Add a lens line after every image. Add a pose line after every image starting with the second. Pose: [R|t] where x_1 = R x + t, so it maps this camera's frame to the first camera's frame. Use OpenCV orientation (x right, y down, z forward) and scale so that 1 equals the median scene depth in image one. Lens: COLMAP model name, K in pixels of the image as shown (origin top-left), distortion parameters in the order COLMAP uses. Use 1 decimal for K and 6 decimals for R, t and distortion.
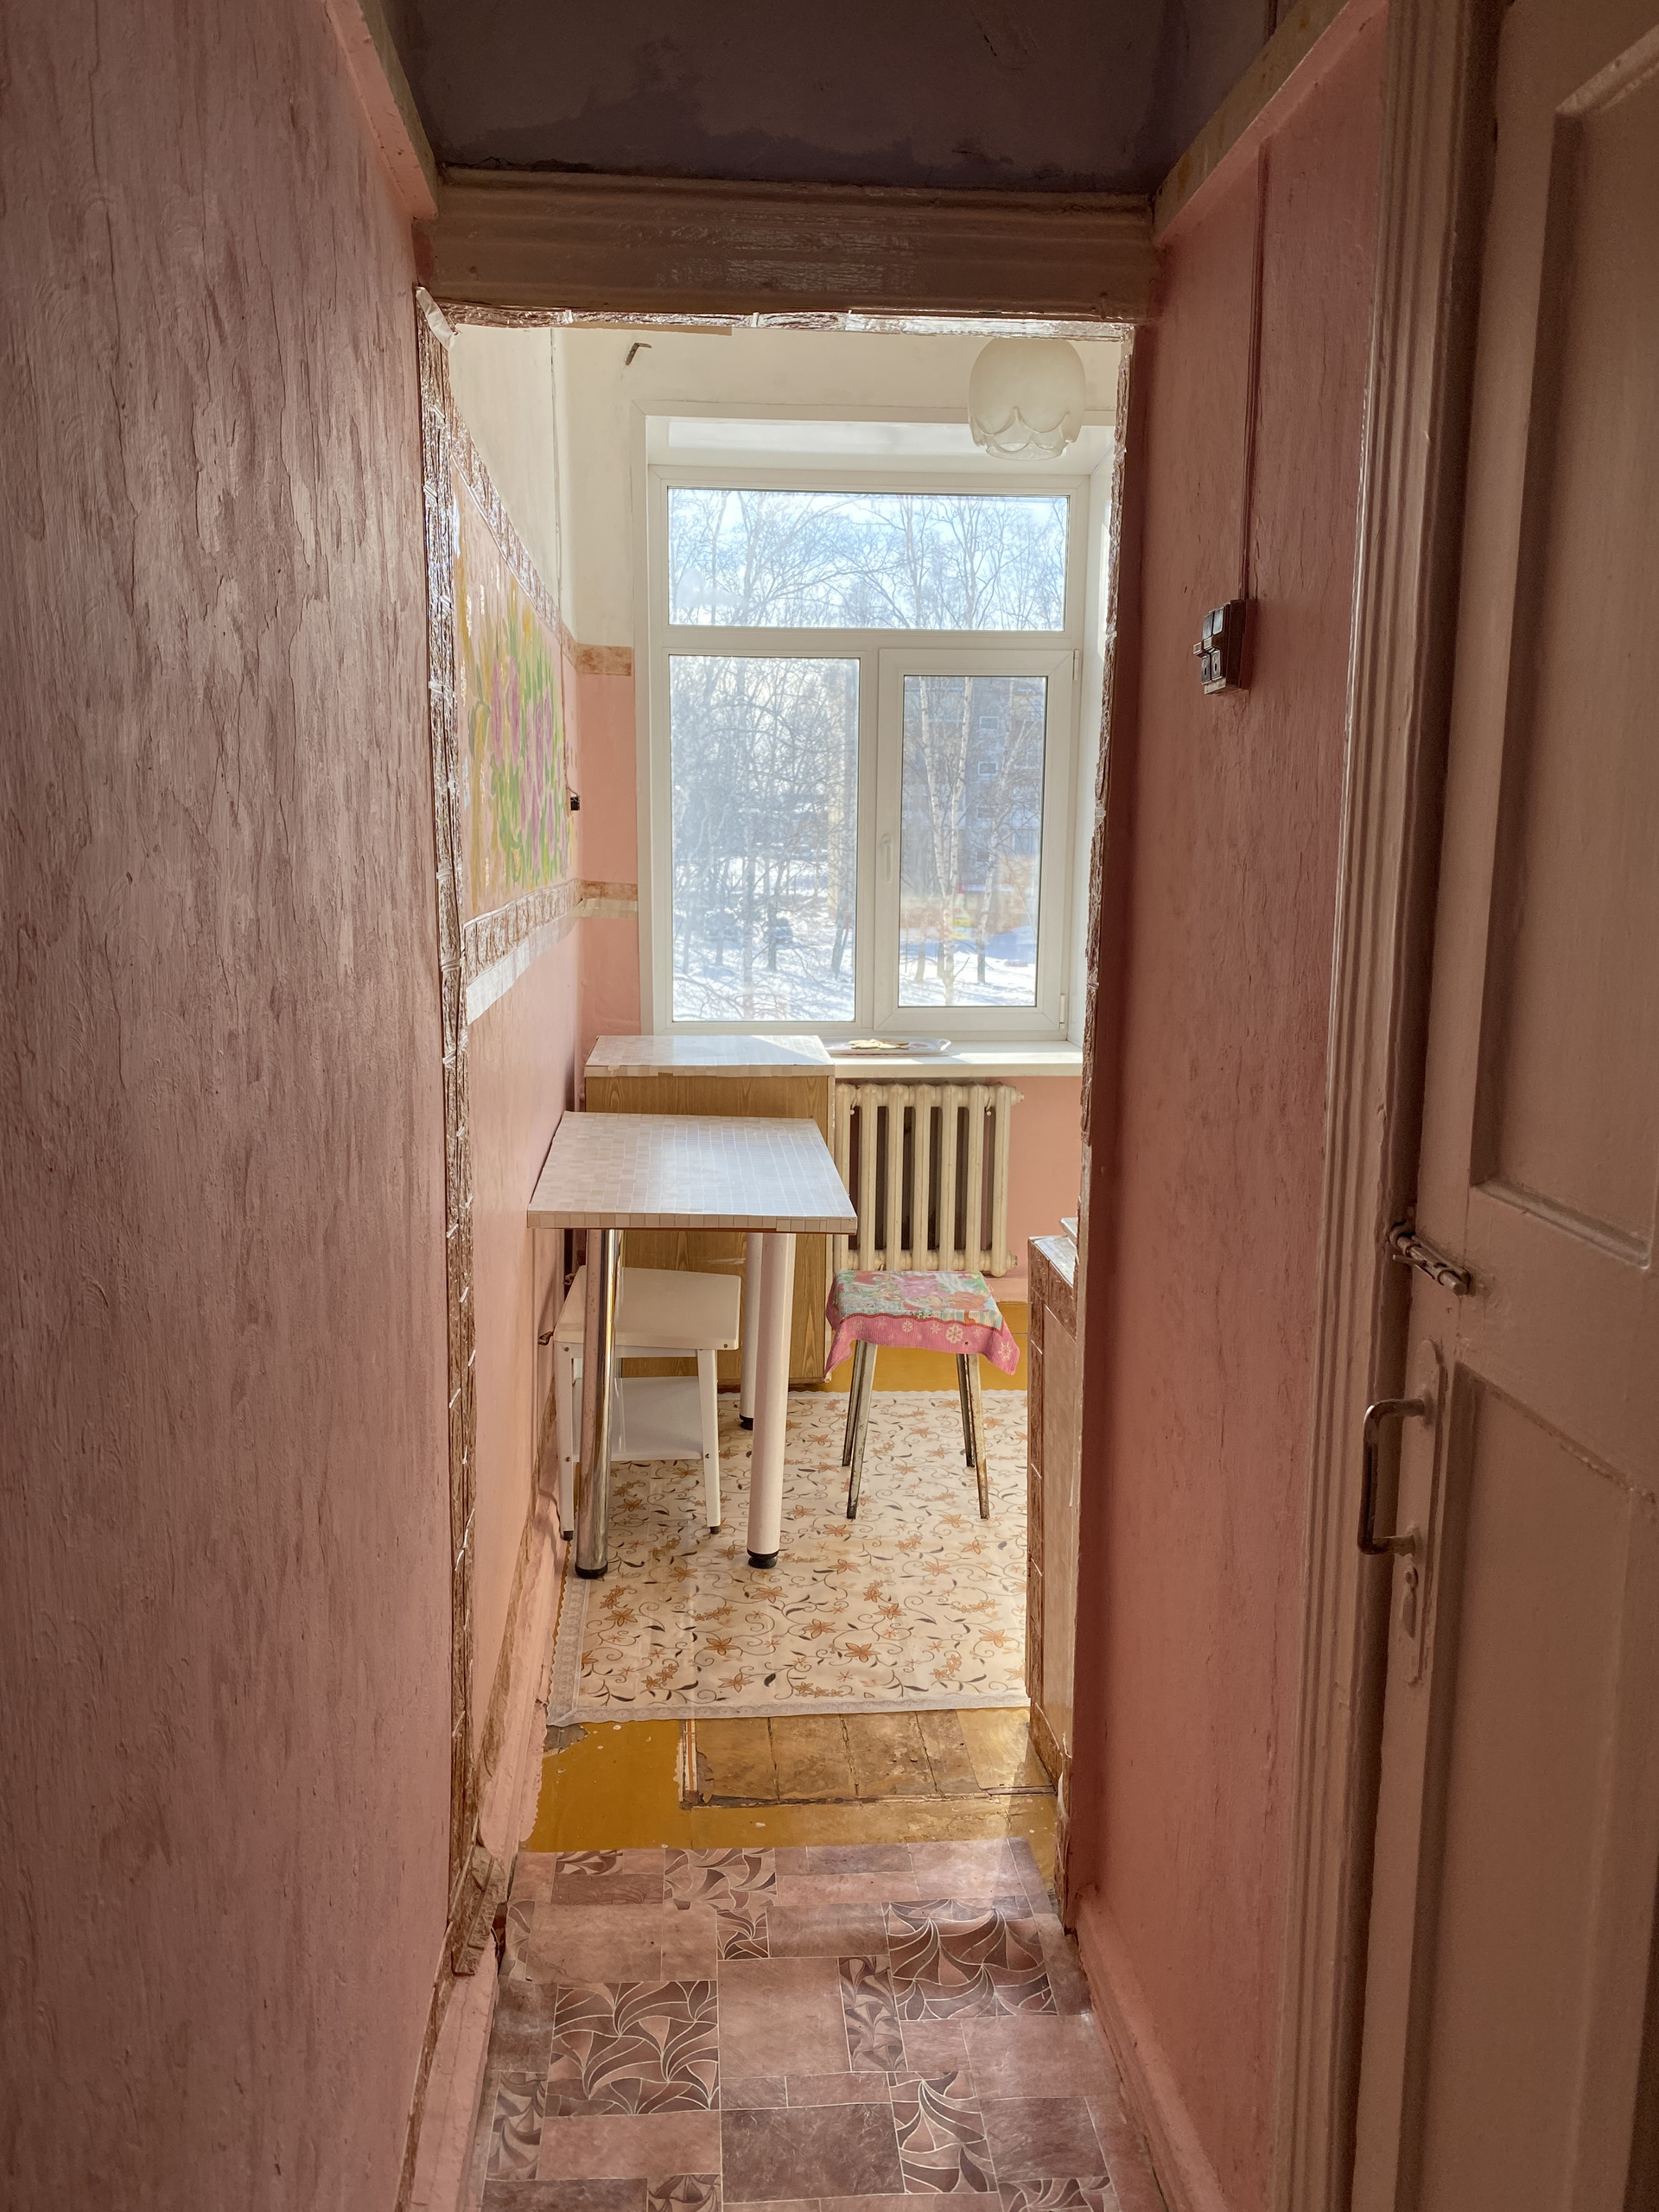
lens RADIAL K [[1675.9, 0, 833.0], [0, 1675.9, 1099.7], [0, 0, 1]] dist [0.013496, -0.011938]
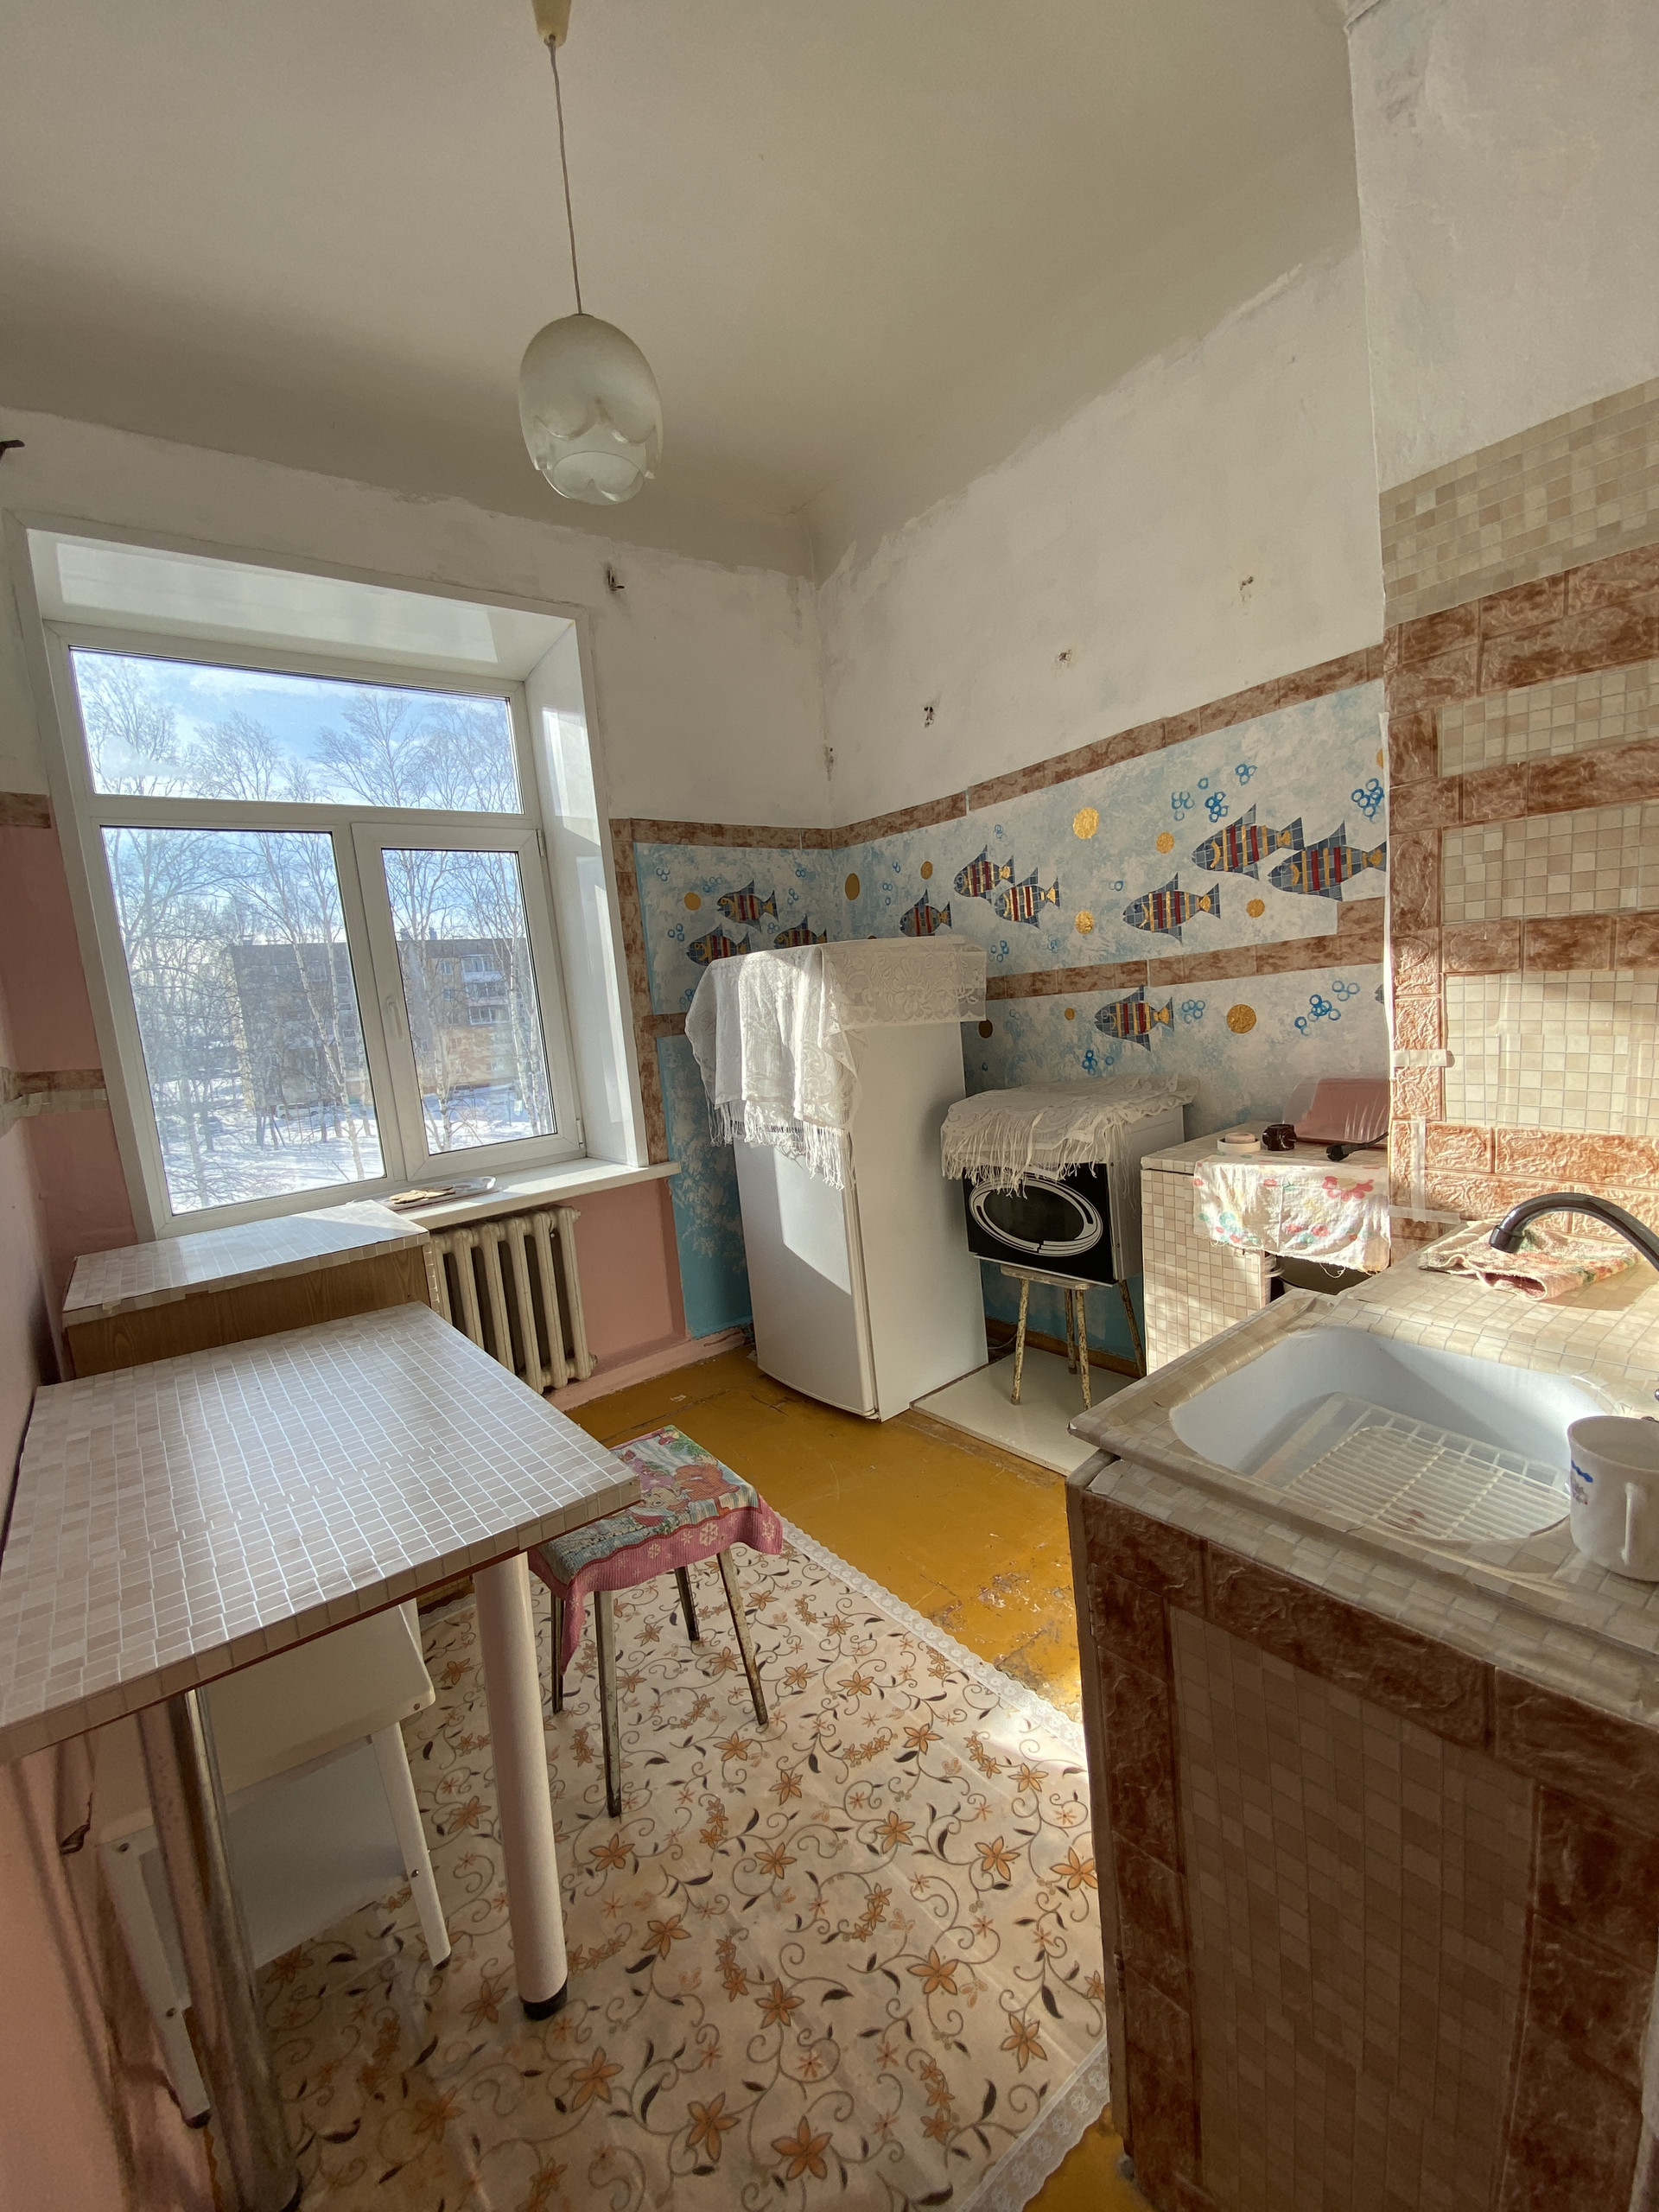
lens RADIAL K [[876.1, 0, 810.6], [0, 876.1, 1102.2], [0, 0, 1]] dist [0.001679, -0.011610]
pose [[0.827568, -0.156312, 0.539163, -0.062507], [0.195044, 0.980679, -0.015061, -0.036951], [-0.526392, 0.117625, 0.842066, 0.453432]]
